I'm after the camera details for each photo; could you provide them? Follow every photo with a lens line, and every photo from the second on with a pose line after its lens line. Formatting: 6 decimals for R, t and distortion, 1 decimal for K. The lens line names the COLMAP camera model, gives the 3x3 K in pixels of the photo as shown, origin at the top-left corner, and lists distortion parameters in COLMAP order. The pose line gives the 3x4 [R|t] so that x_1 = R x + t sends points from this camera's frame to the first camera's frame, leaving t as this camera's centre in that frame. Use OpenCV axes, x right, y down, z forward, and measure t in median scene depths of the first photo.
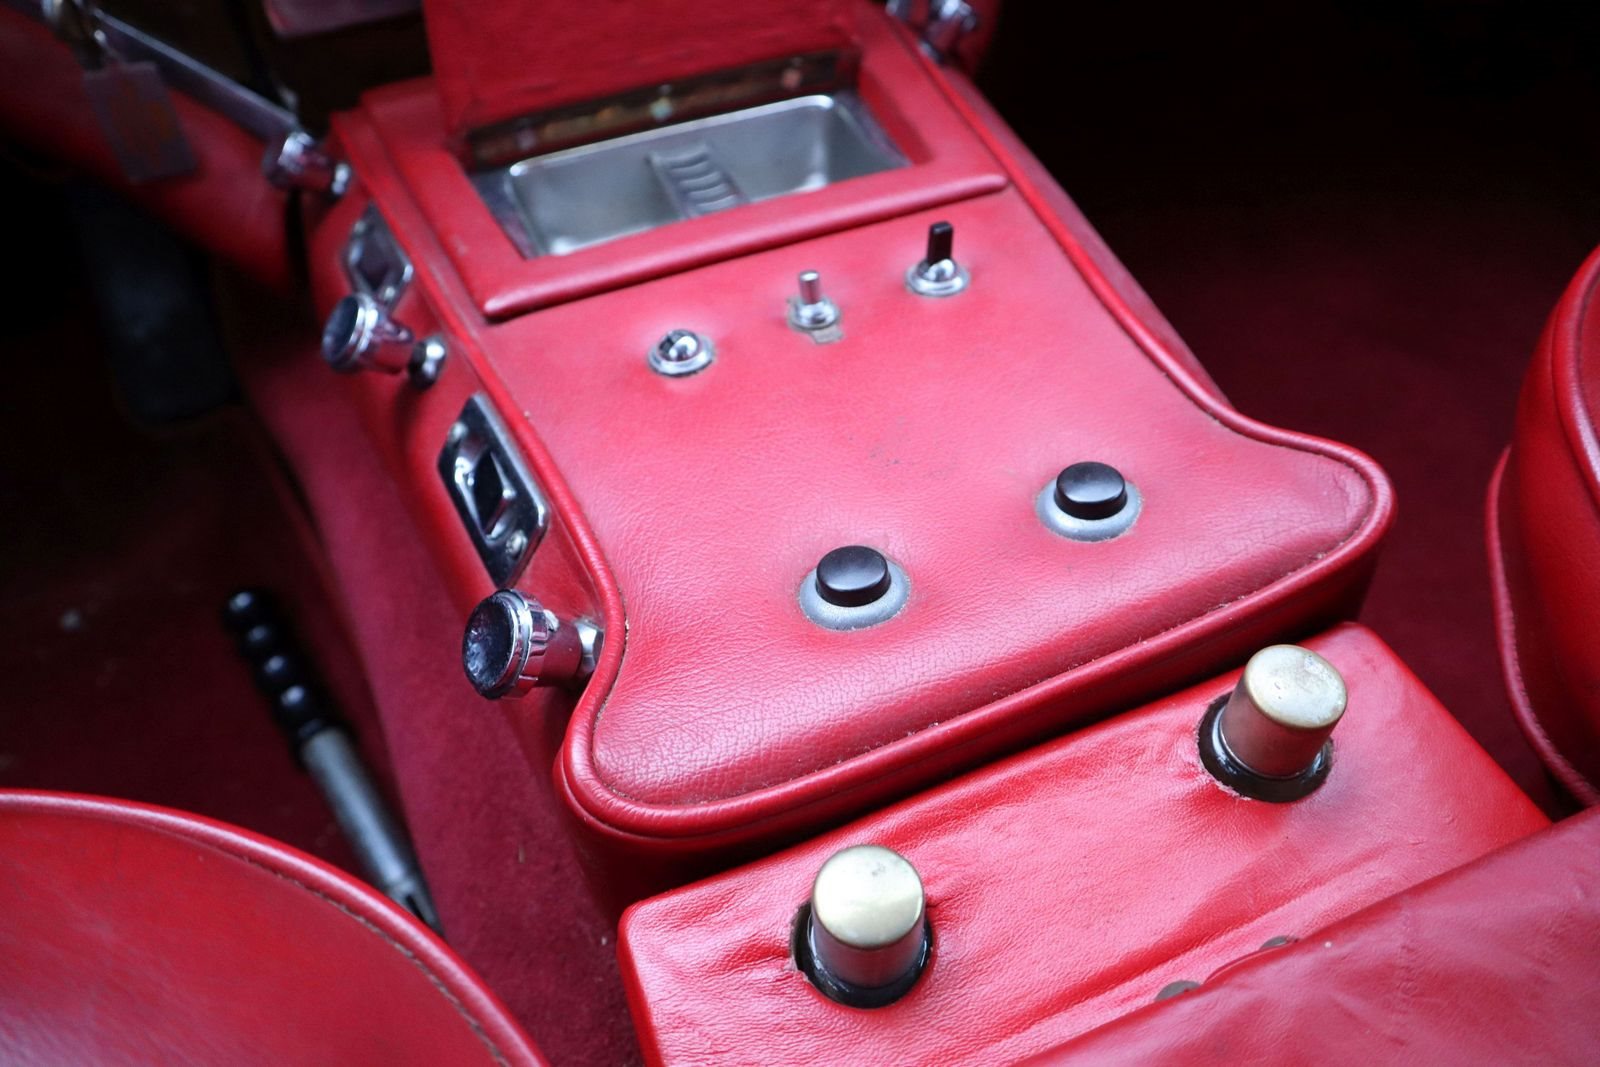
lens RADIAL K [[1107.6, 0, 823.6], [0, 1107.6, 541.6], [0, 0, 1]] dist [-0.114162, 0.055083]
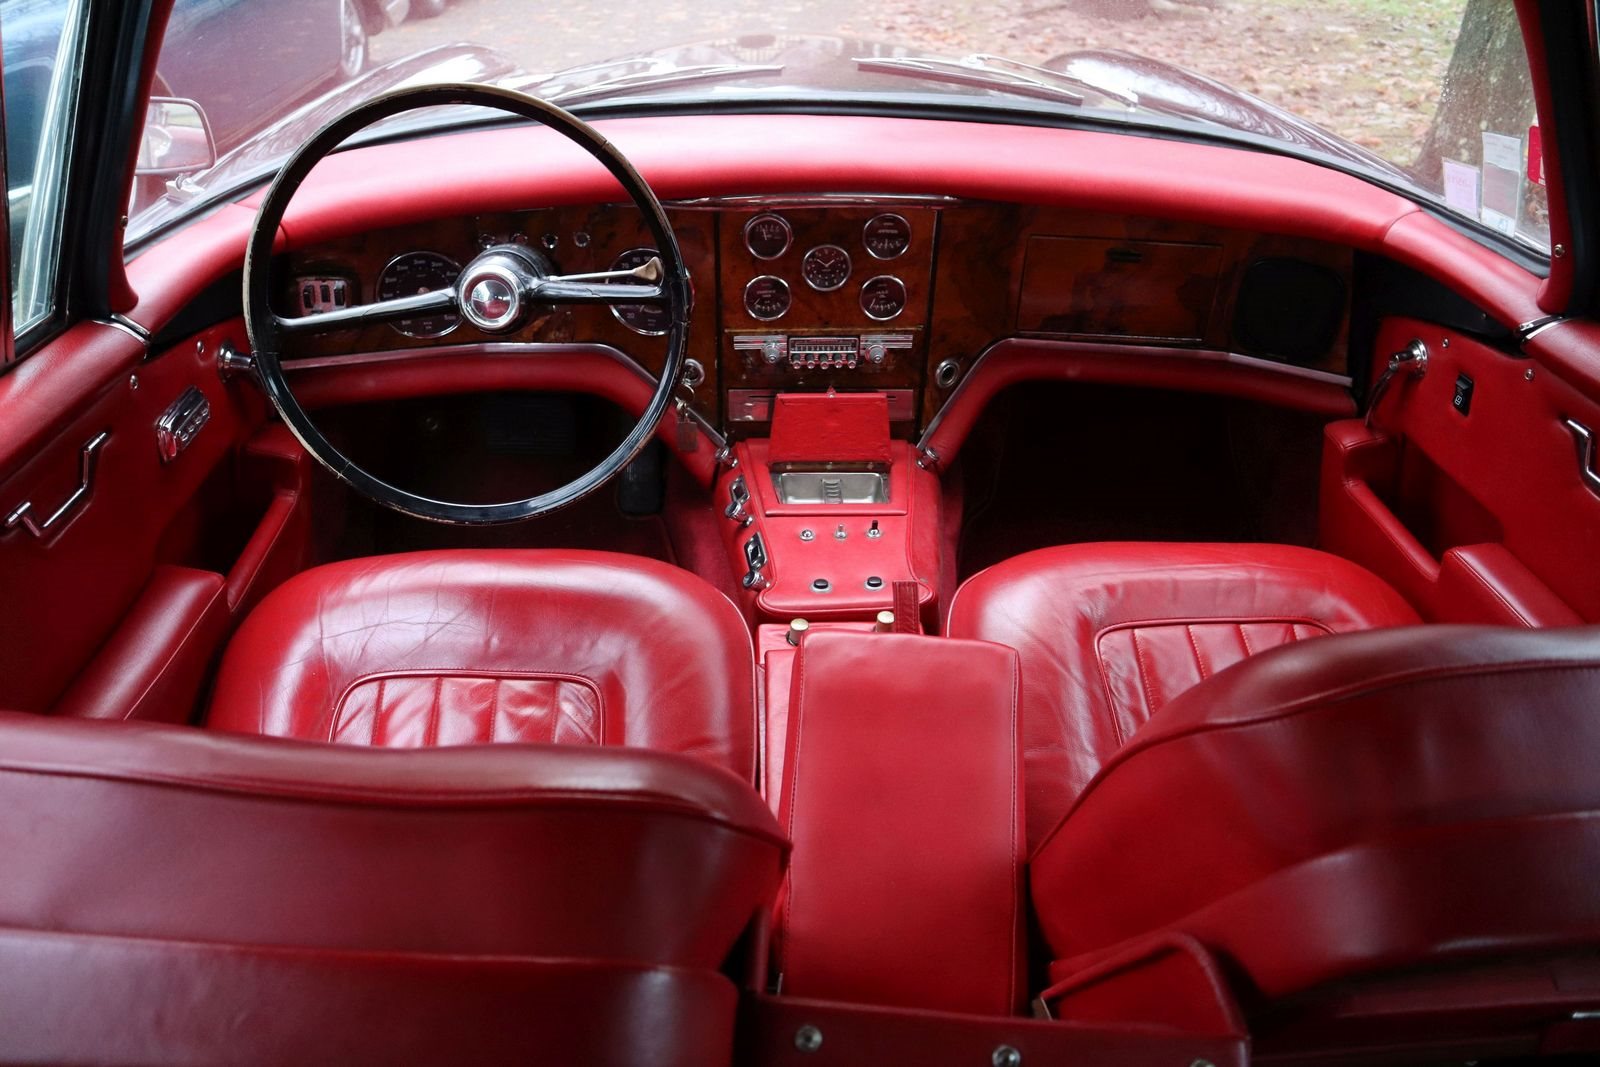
lens RADIAL K [[1107.6, 0, 786.9], [0, 1107.6, 534.2], [0, 0, 1]] dist [-0.114162, 0.055083]
pose [[0.940070, 0.247577, -0.234468, 0.780700], [-0.288827, 0.943641, -0.161617, 0.526515], [0.181241, 0.219652, 0.958595, -3.038546]]
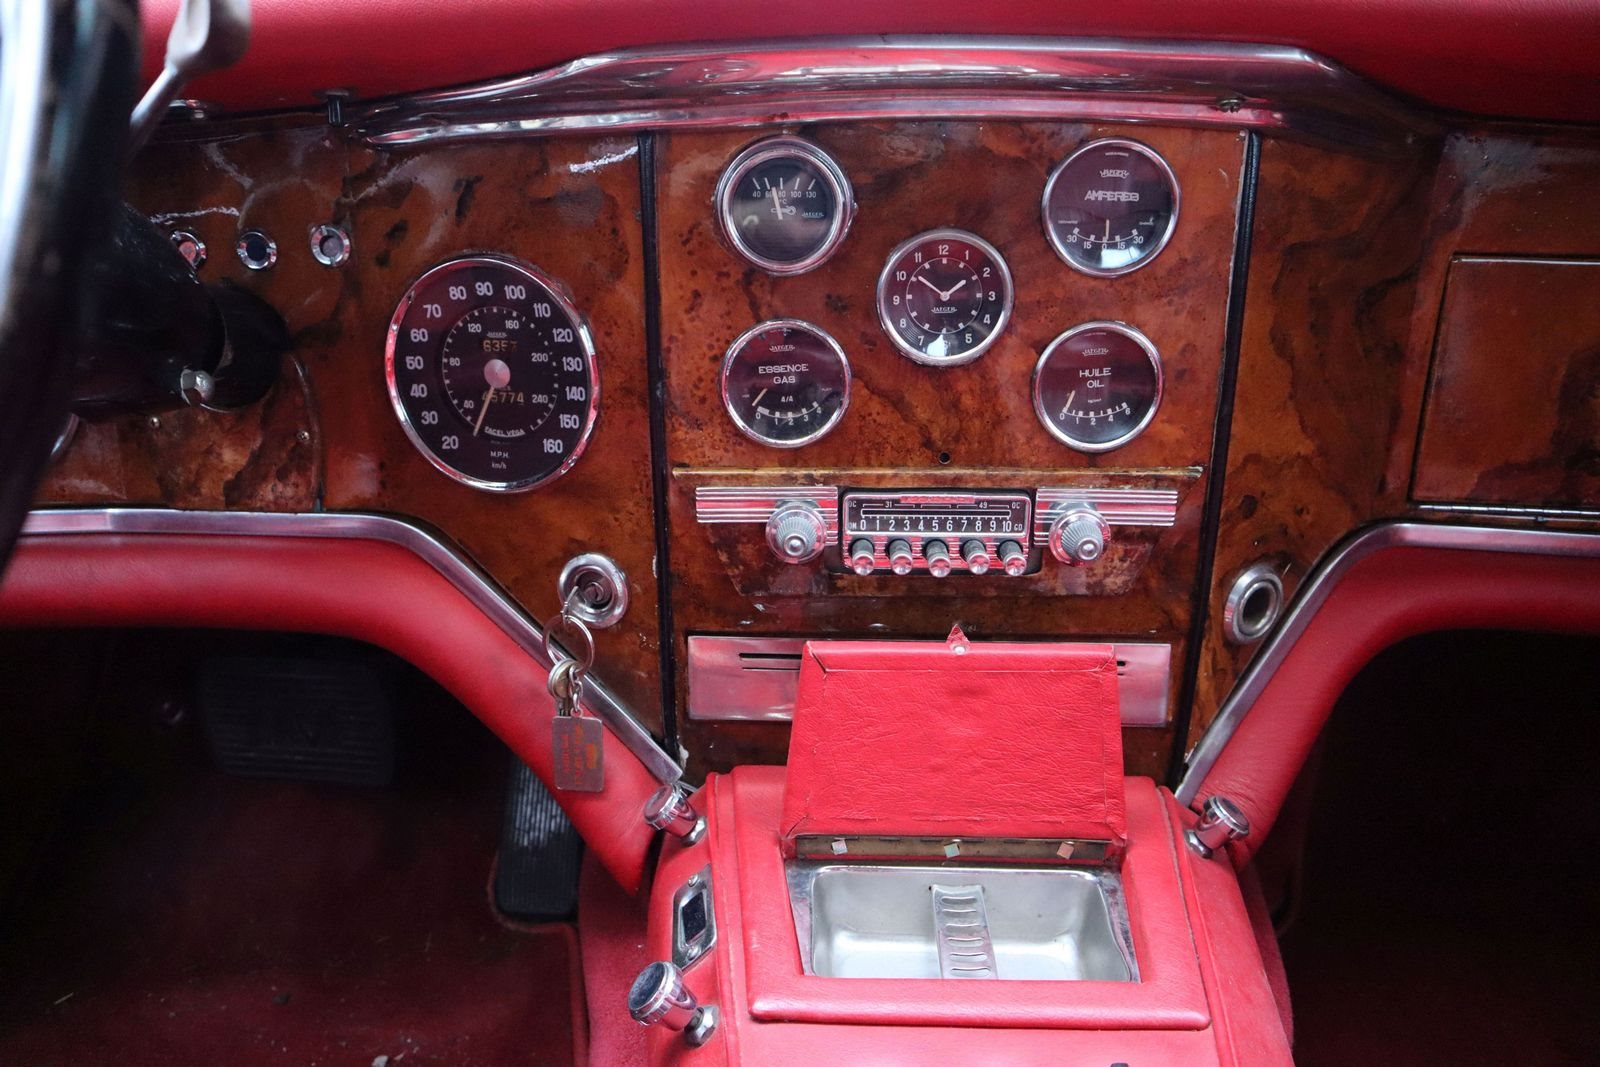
lens RADIAL K [[1107.6, 0, 784.8], [0, 1107.6, 527.0], [0, 0, 1]] dist [-0.114162, 0.055083]
pose [[0.908834, 0.175793, -0.378309, 0.109066], [-0.332398, 0.853125, -0.402107, -0.199703], [0.252057, 0.491198, 0.833782, -0.337954]]
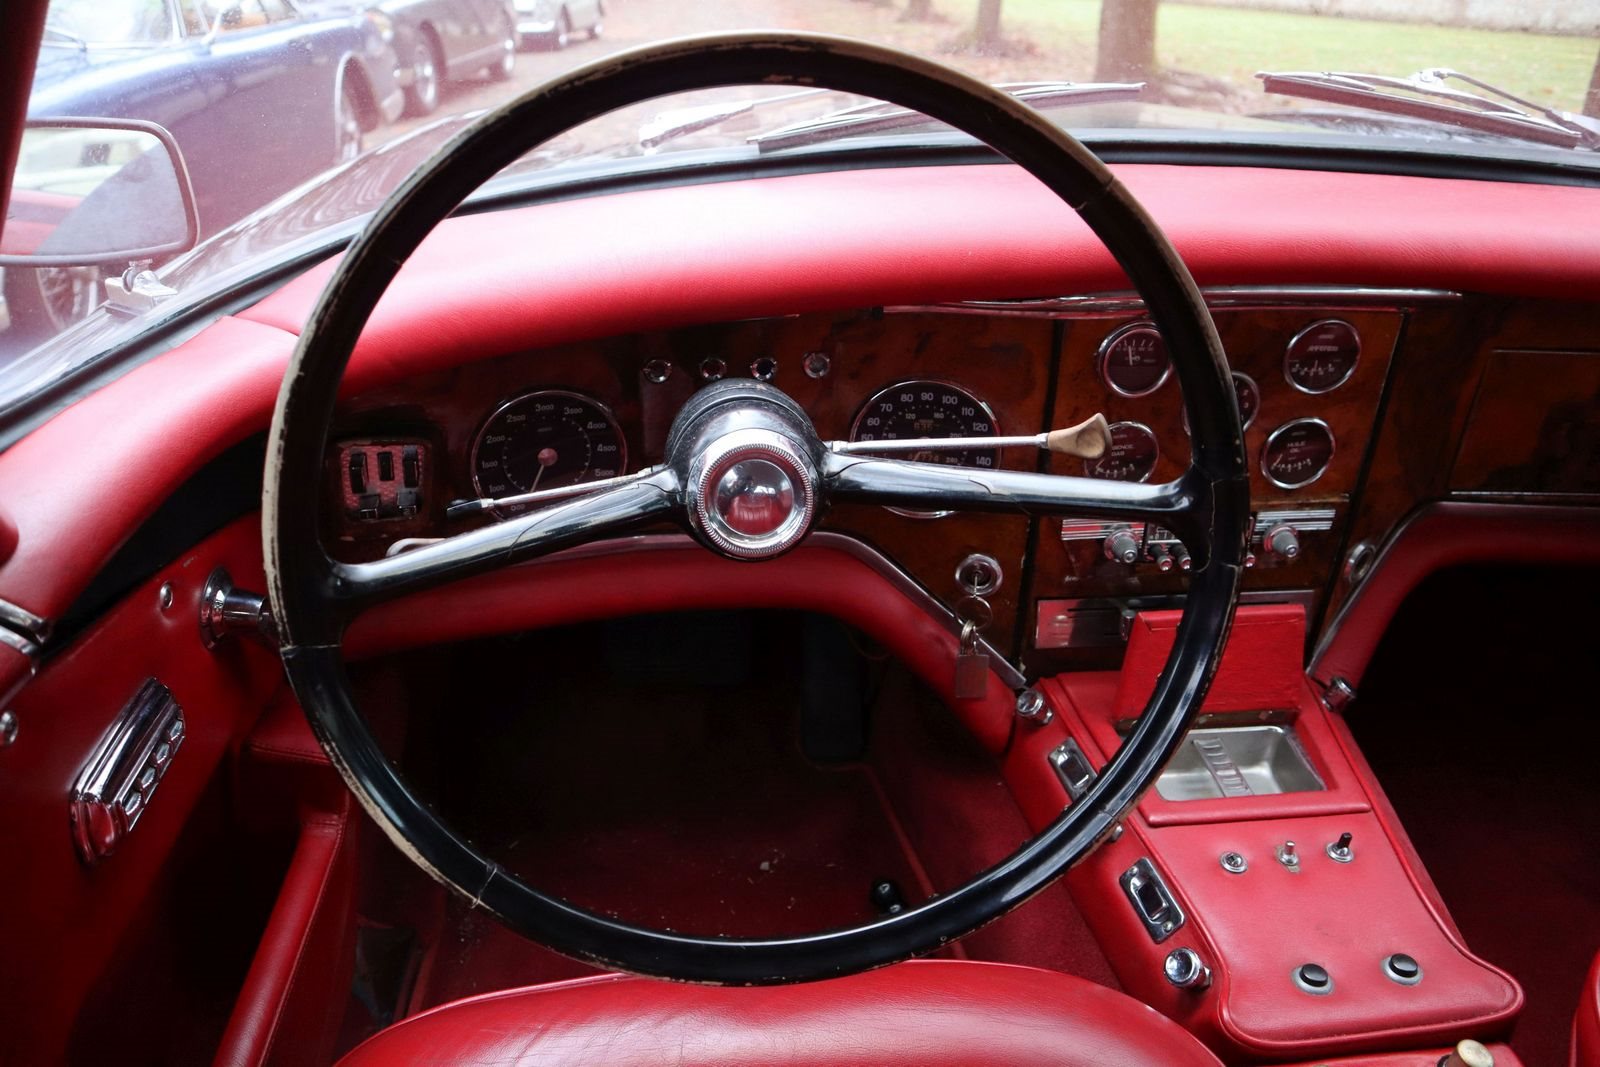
lens RADIAL K [[1107.6, 0, 789.5], [0, 1107.6, 527.0], [0, 0, 1]] dist [-0.114162, 0.055083]
pose [[0.951167, 0.200800, -0.234436, -0.653253], [-0.259512, 0.931436, -0.255108, 0.004786], [0.167137, 0.303489, 0.938062, -1.653169]]
